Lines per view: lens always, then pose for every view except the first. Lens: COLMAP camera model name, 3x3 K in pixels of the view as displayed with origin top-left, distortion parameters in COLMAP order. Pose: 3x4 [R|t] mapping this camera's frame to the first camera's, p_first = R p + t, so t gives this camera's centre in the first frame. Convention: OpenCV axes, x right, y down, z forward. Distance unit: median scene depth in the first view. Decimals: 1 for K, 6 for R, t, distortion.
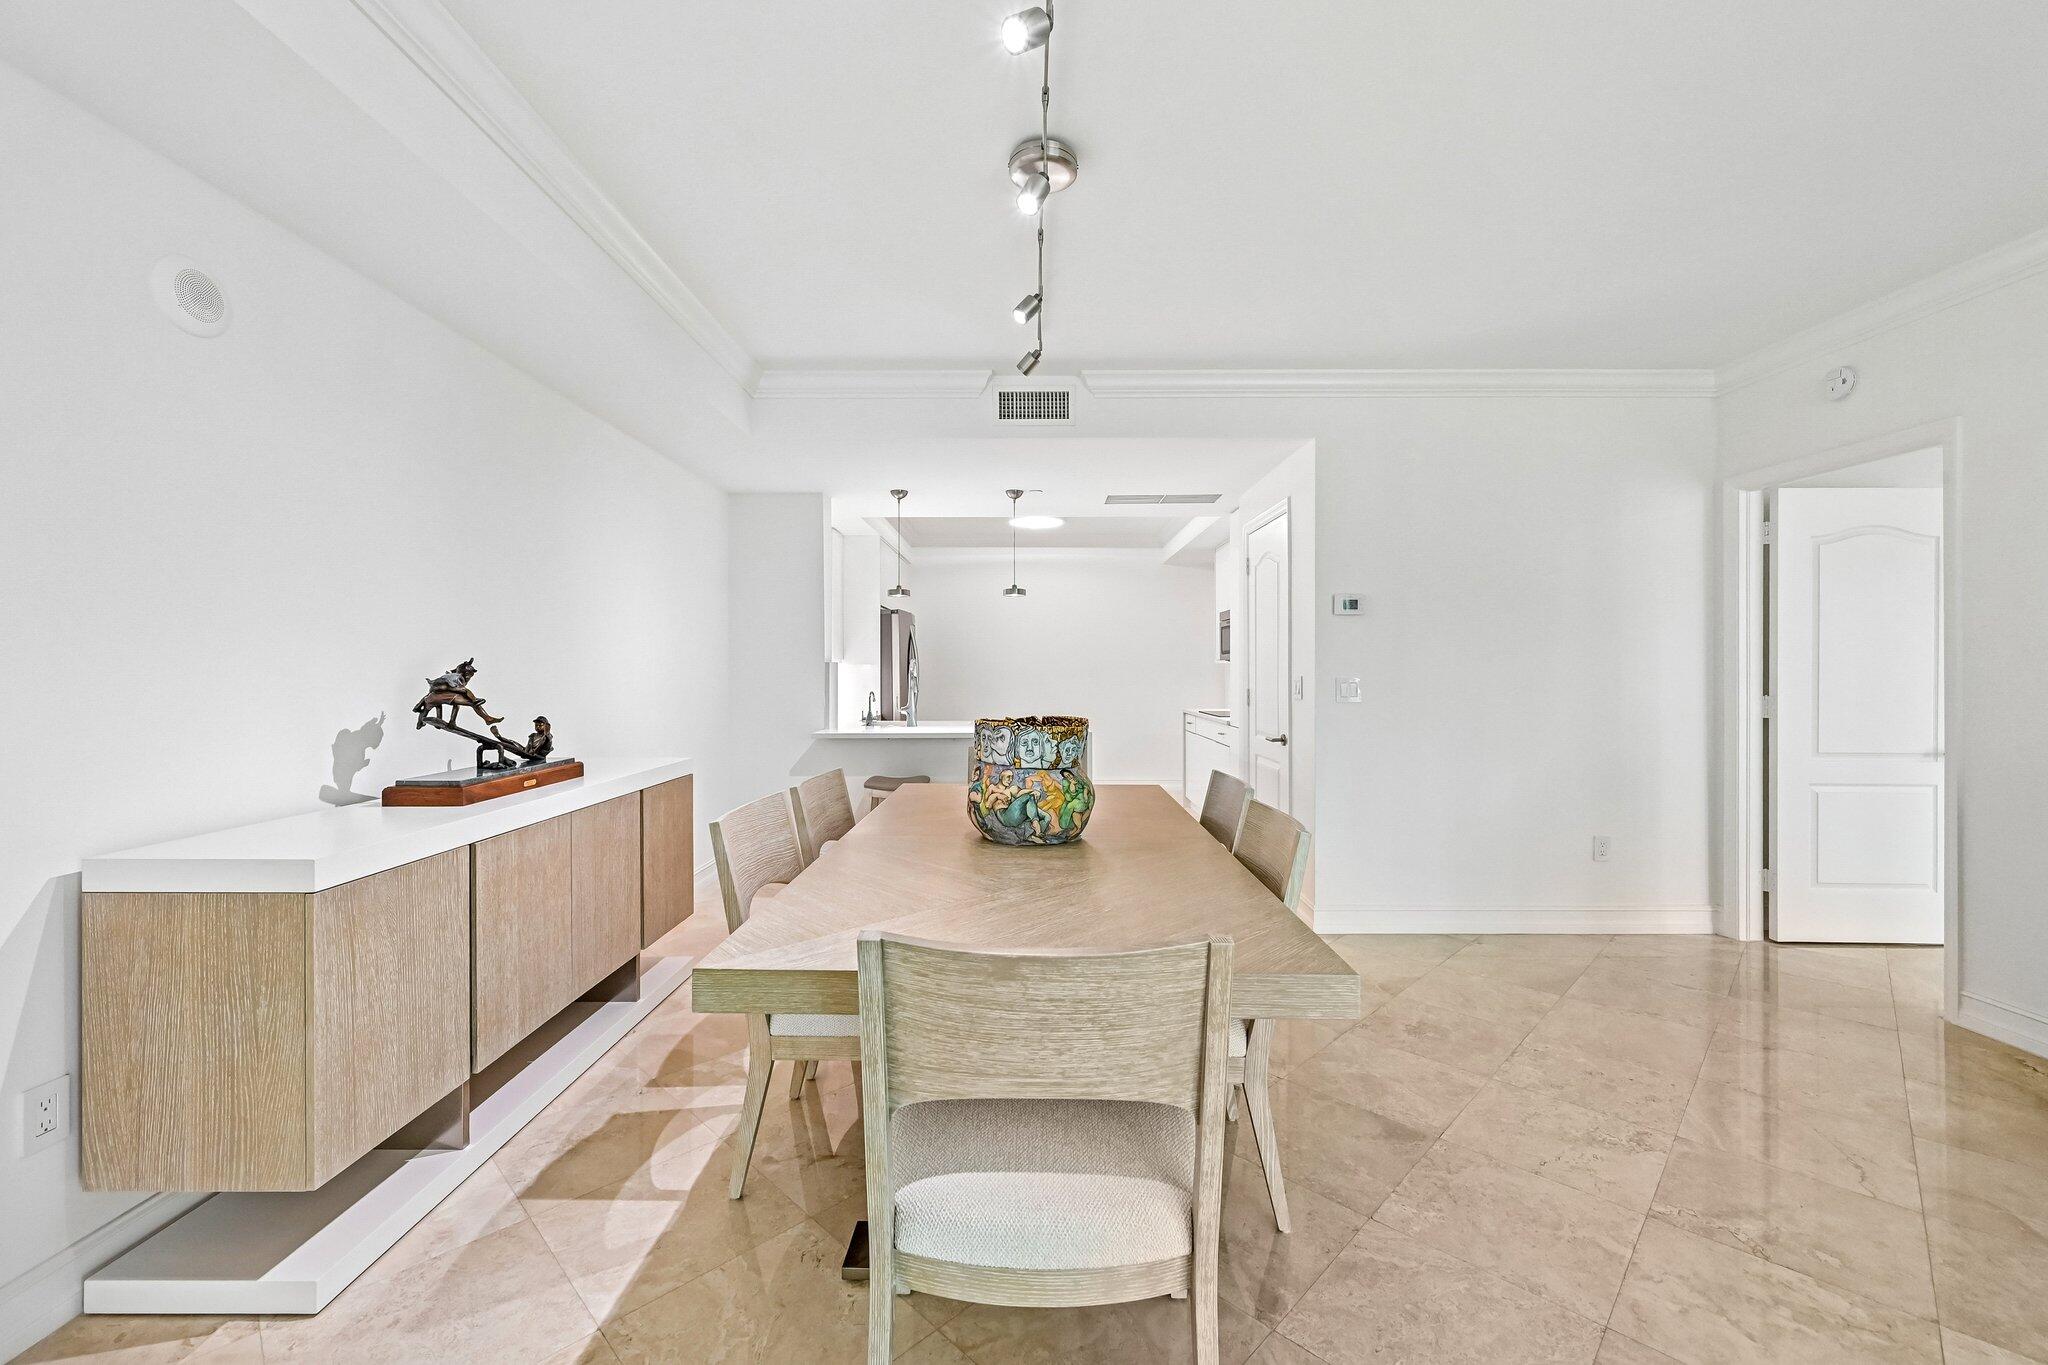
lens RADIAL K [[834.7, 0, 1020.3], [0, 834.7, 668.8], [0, 0, 1]] dist [0.001759, 0.000046]
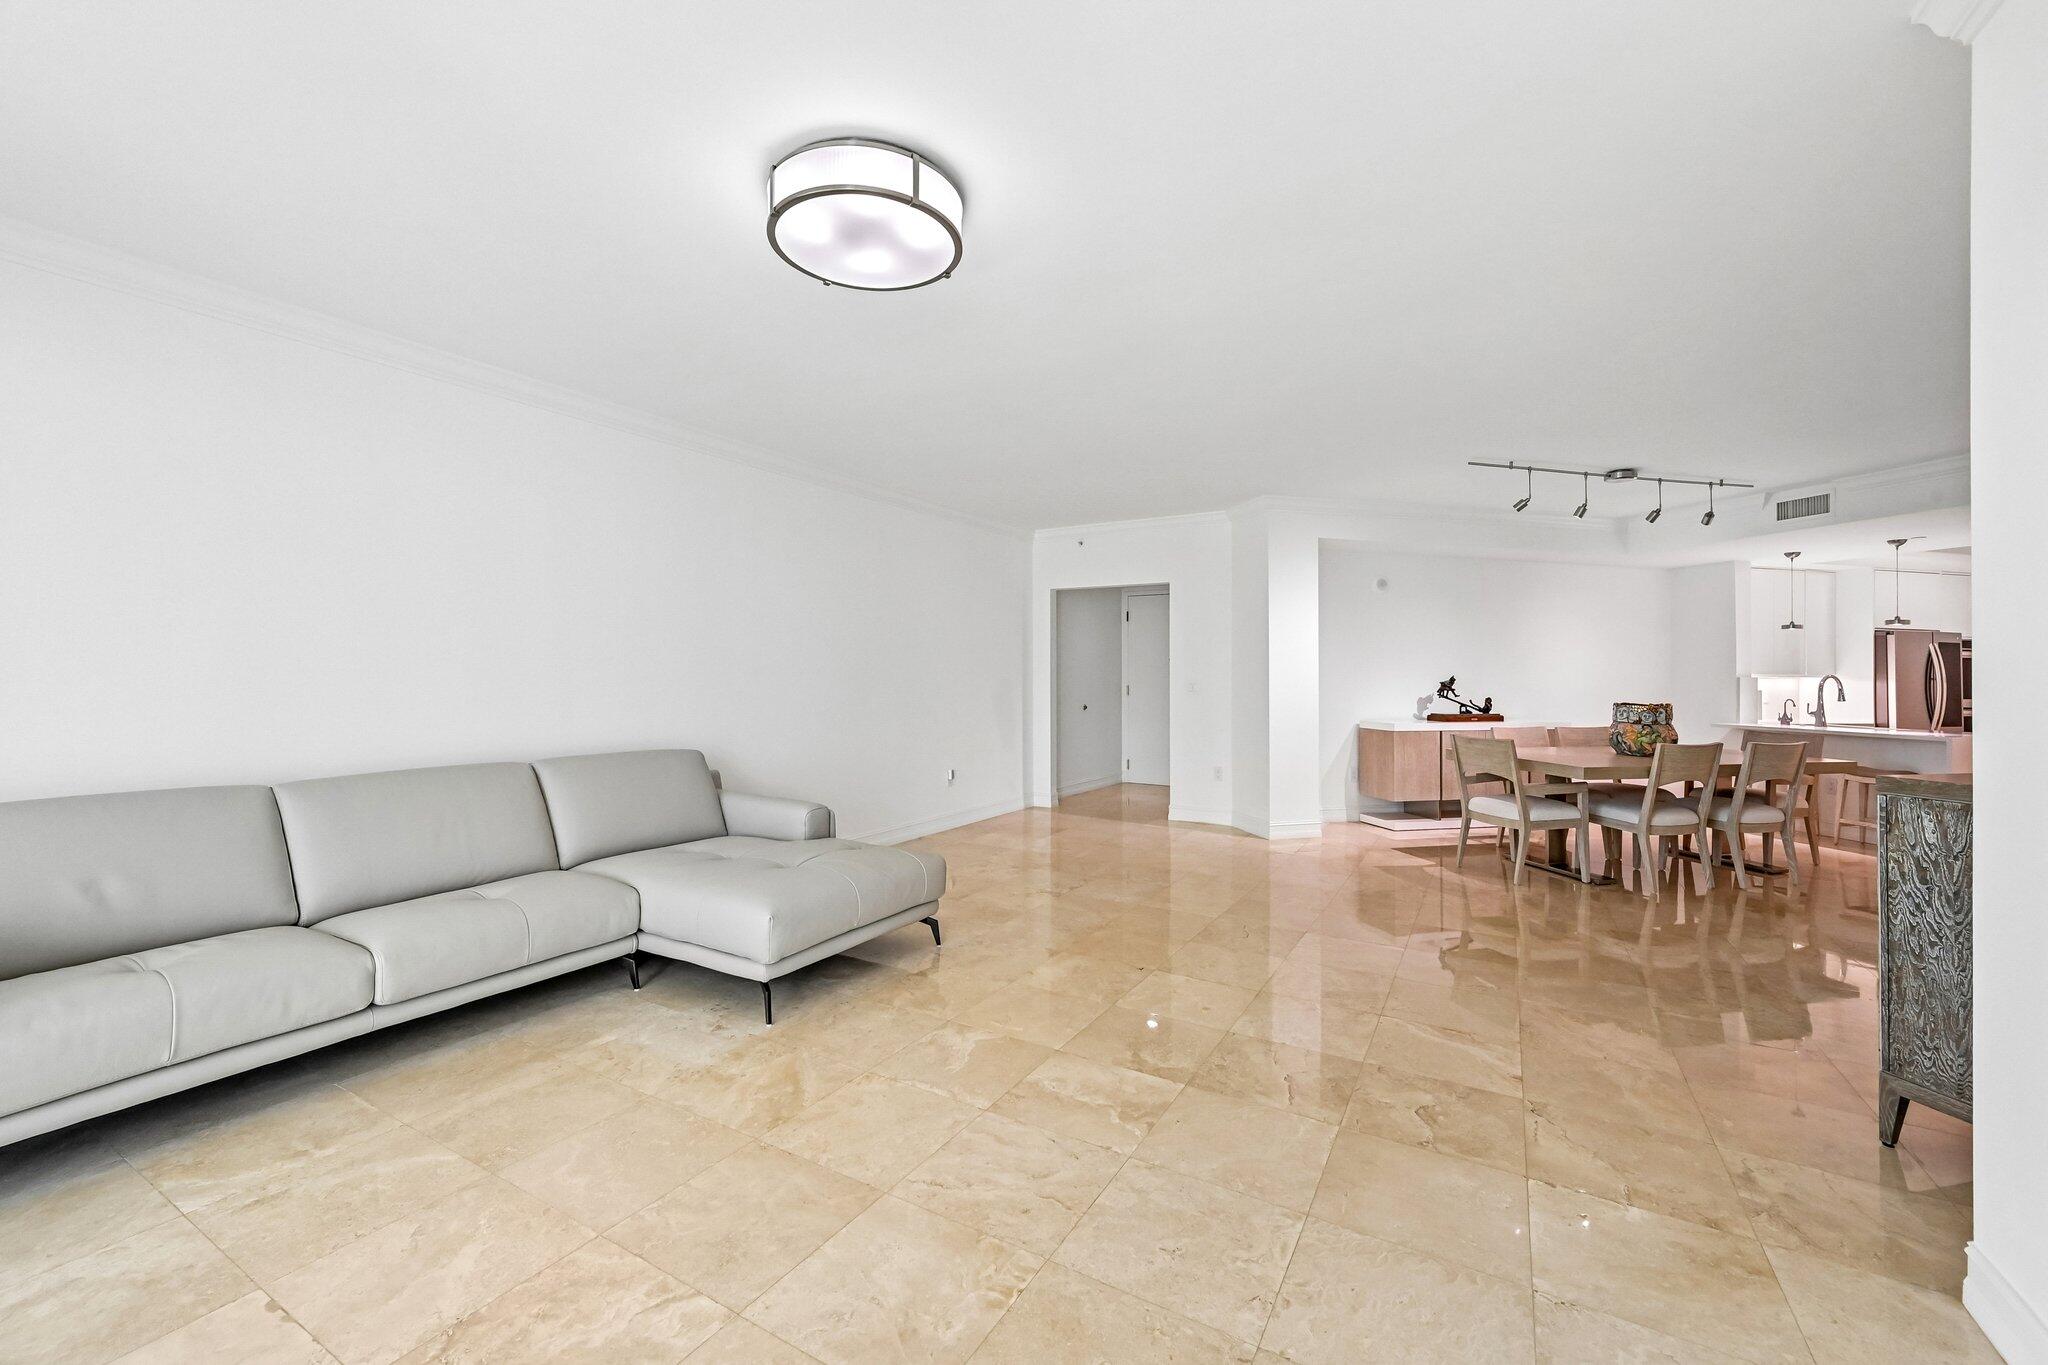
lens RADIAL K [[847.7, 0, 1057.4], [0, 847.7, 675.4], [0, 0, 1]] dist [0.014941, -0.000304]
pose [[0.286701, -0.004219, -0.958011, 1.781631], [-0.009184, 0.999932, -0.007152, 0.022411], [0.957976, 0.010848, 0.286643, -1.189877]]
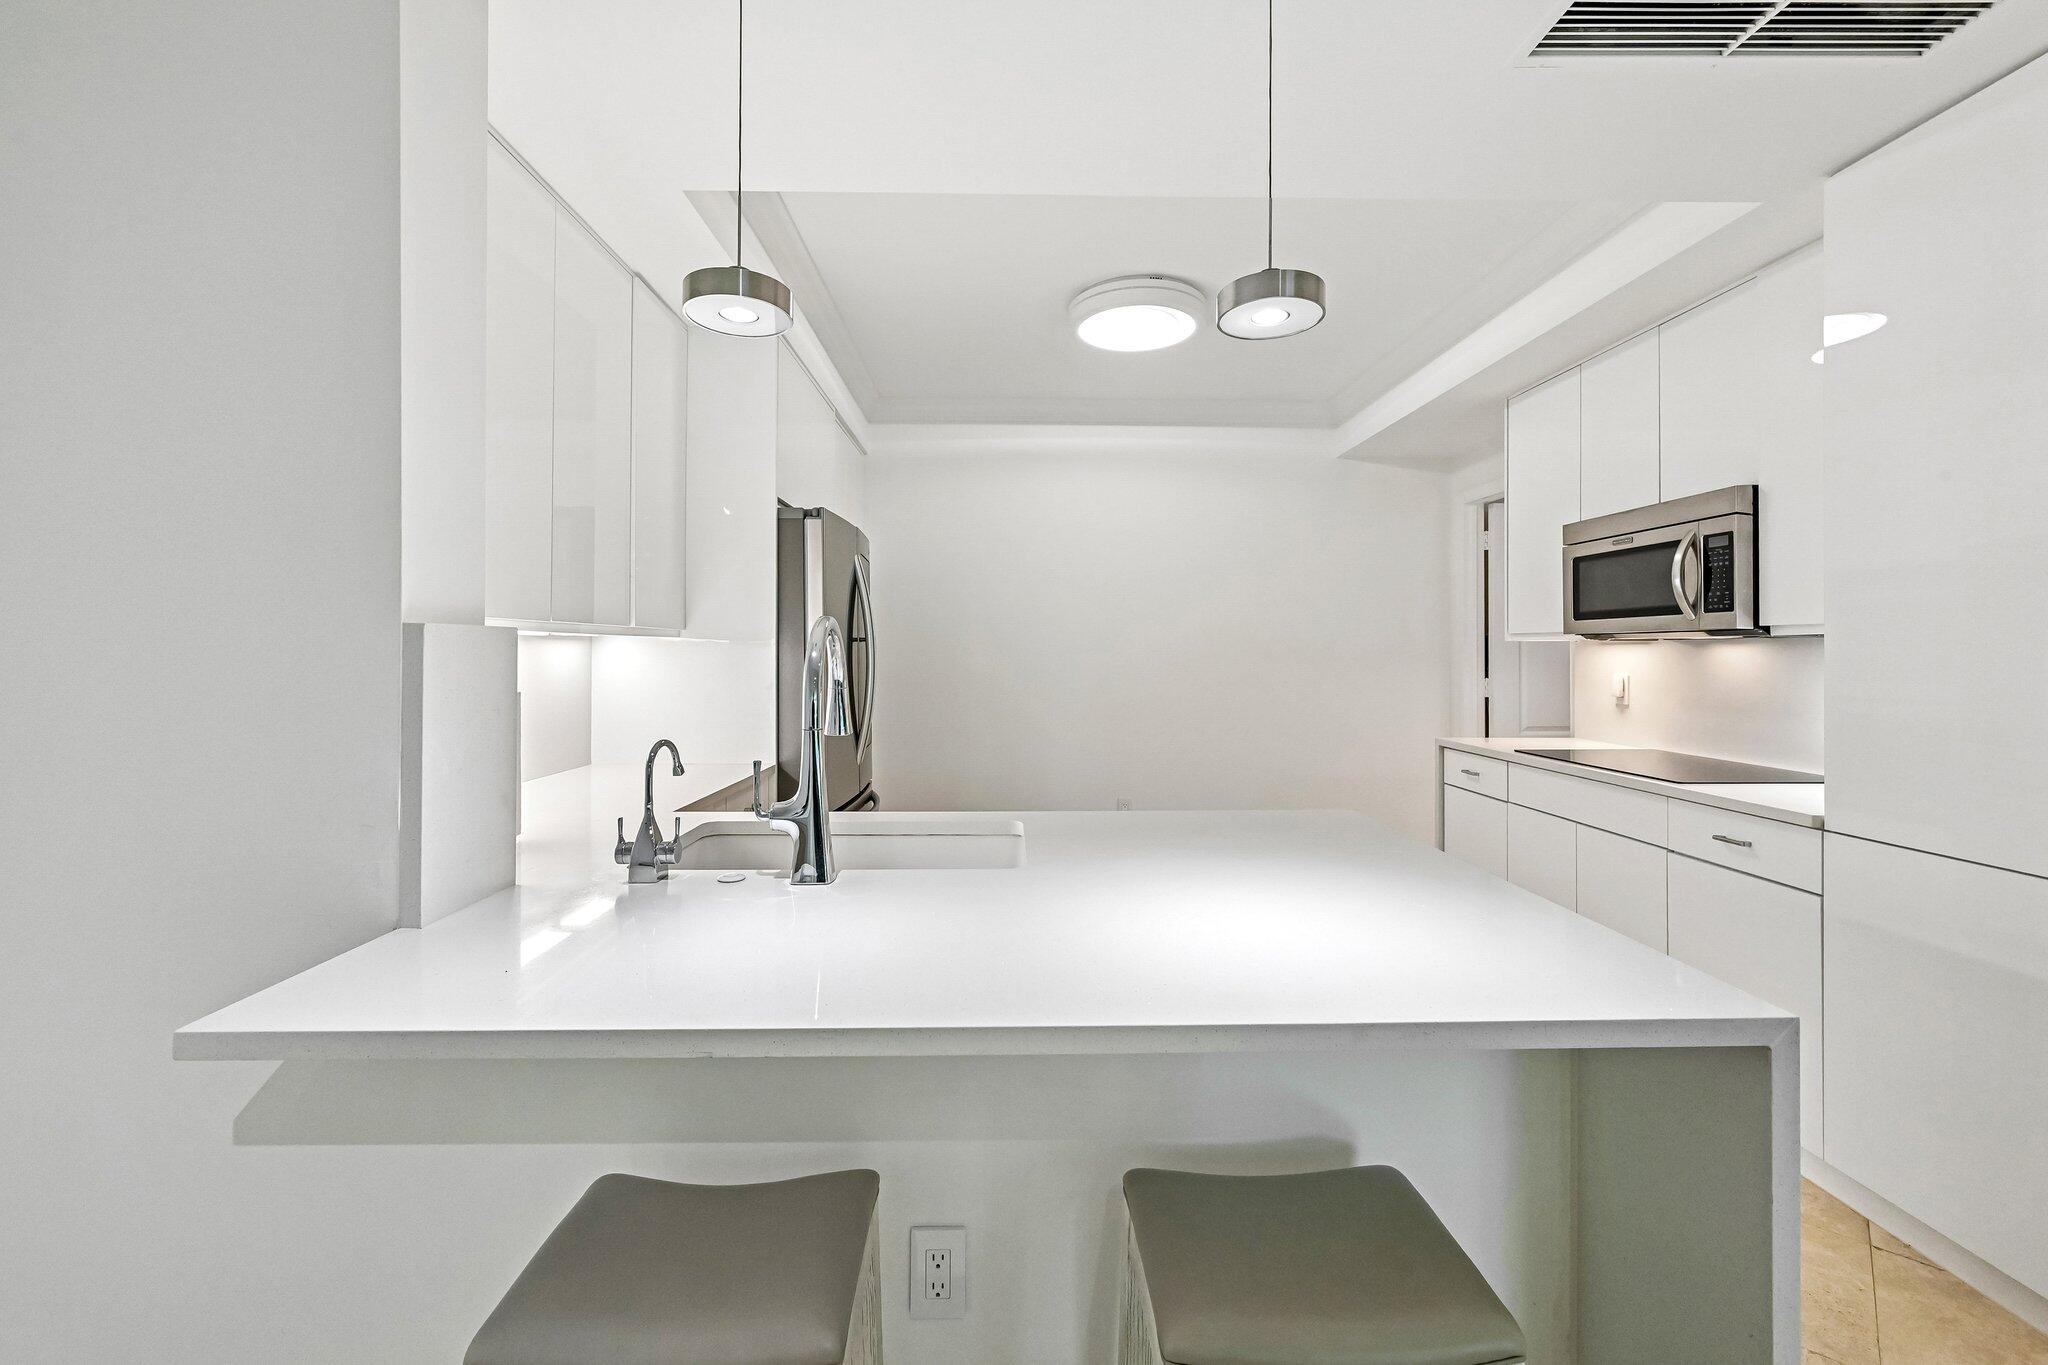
lens RADIAL K [[820.8, 0, 1027.4], [0, 820.8, 665.7], [0, 0, 1]] dist [0.001011, 0.000031]
pose [[0.999313, 0.000062, 0.037052, -0.162493], [-0.000649, 0.999875, 0.015825, 0.000568], [-0.037046, -0.015838, 0.999188, 1.610729]]
